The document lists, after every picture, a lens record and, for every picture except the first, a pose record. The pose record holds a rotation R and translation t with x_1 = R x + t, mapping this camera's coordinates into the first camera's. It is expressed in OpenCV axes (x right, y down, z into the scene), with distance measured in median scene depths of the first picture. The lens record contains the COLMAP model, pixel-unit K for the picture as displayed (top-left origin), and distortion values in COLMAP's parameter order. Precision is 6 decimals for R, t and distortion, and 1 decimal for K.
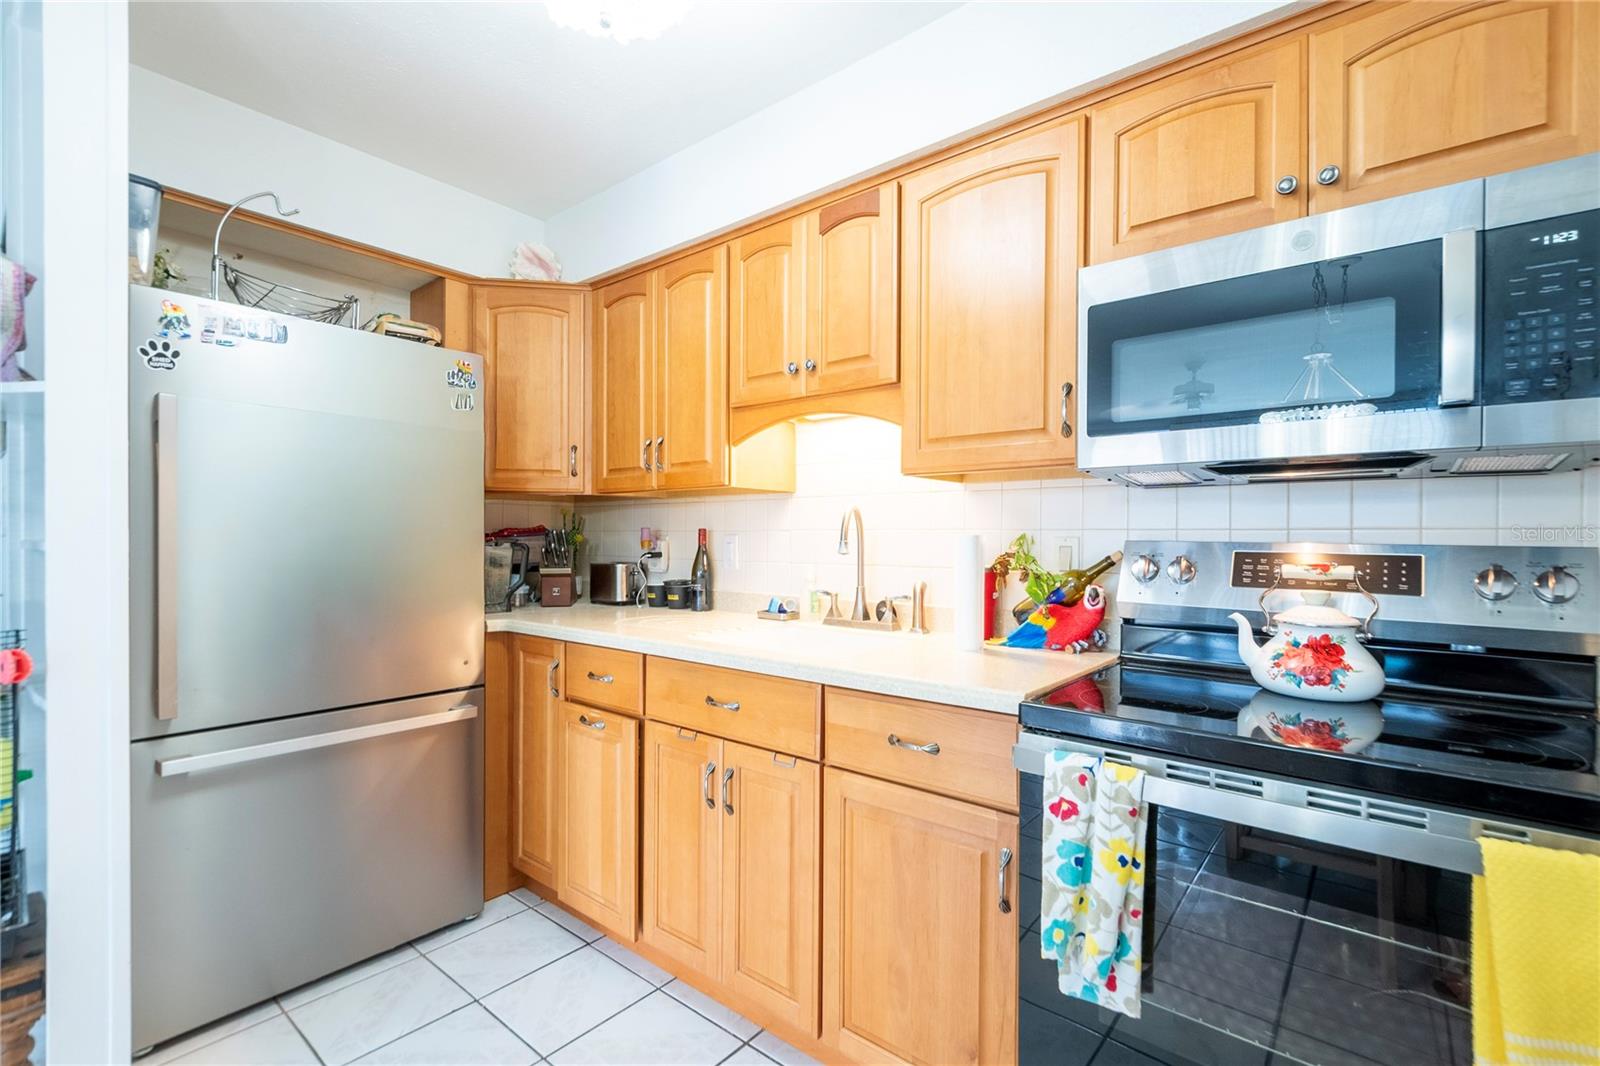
lens RADIAL K [[706.6, 0, 840.4], [0, 706.6, 537.5], [0, 0, 1]] dist [-0.002308, -0.001042]
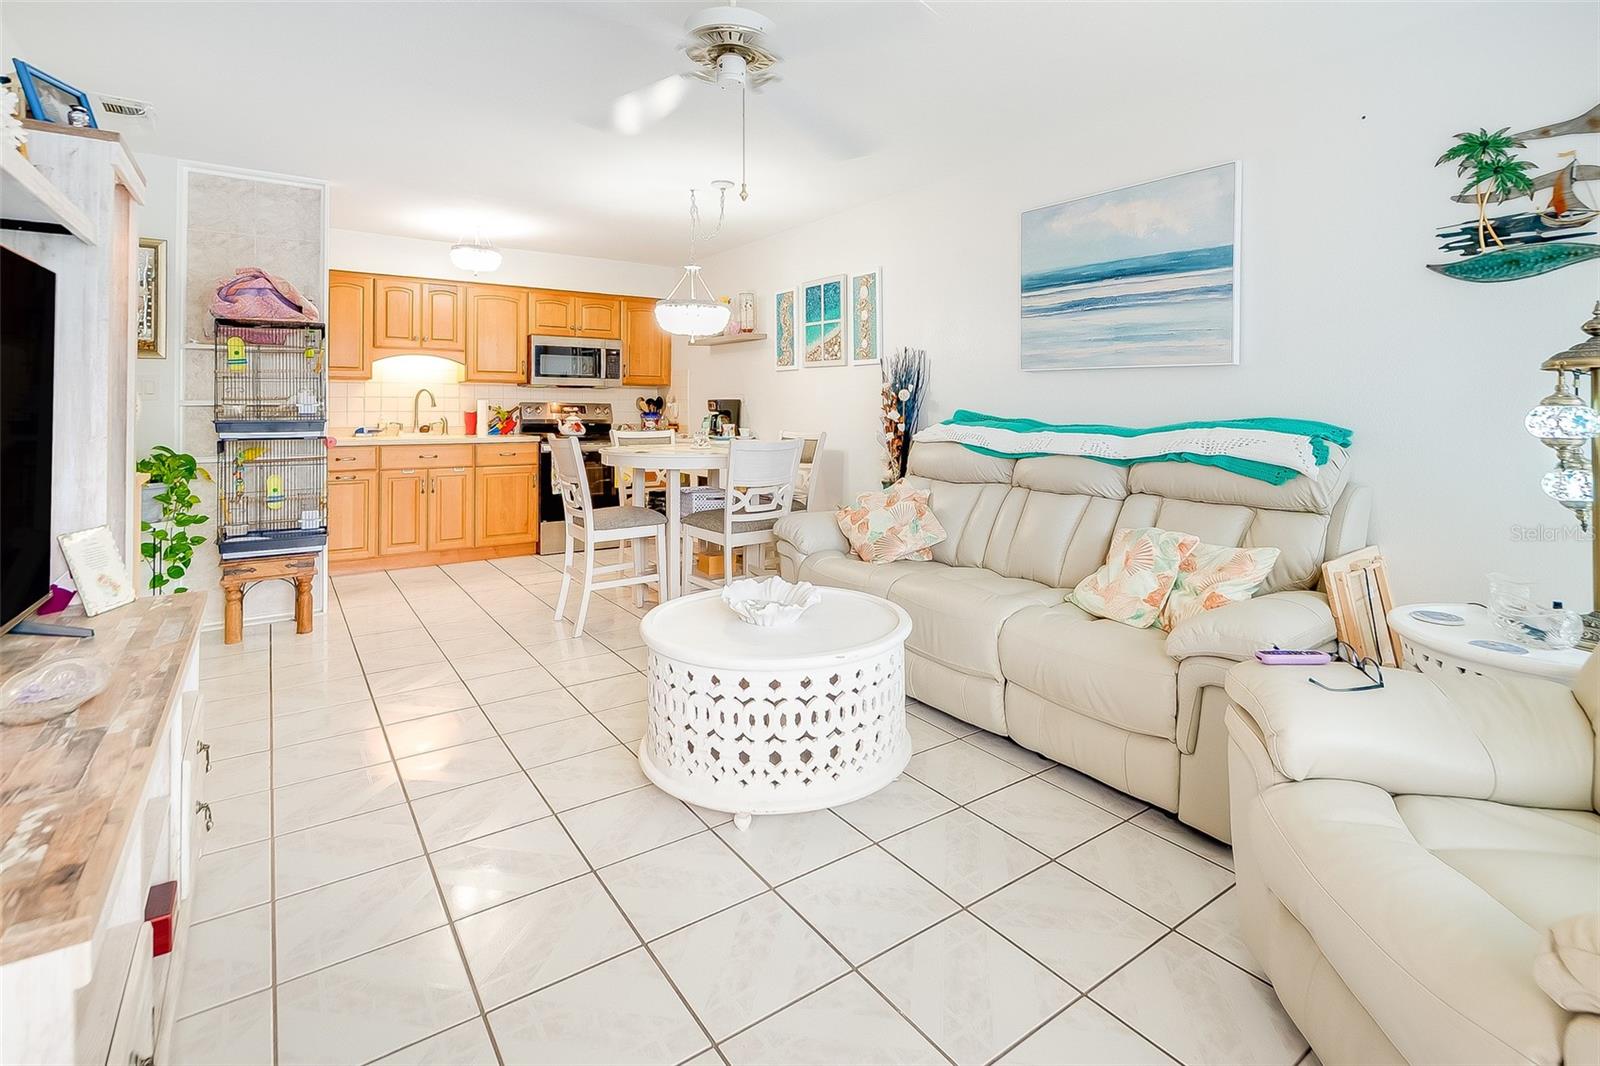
lens RADIAL K [[766.2, 0, 818.7], [0, 766.2, 411.2], [0, 0, 1]] dist [-0.001149, -0.000370]
pose [[0.271250, -0.010800, 0.962448, -3.502425], [-0.006037, 0.999898, 0.012921, -0.010195], [-0.962490, -0.009315, 0.271157, -1.803120]]
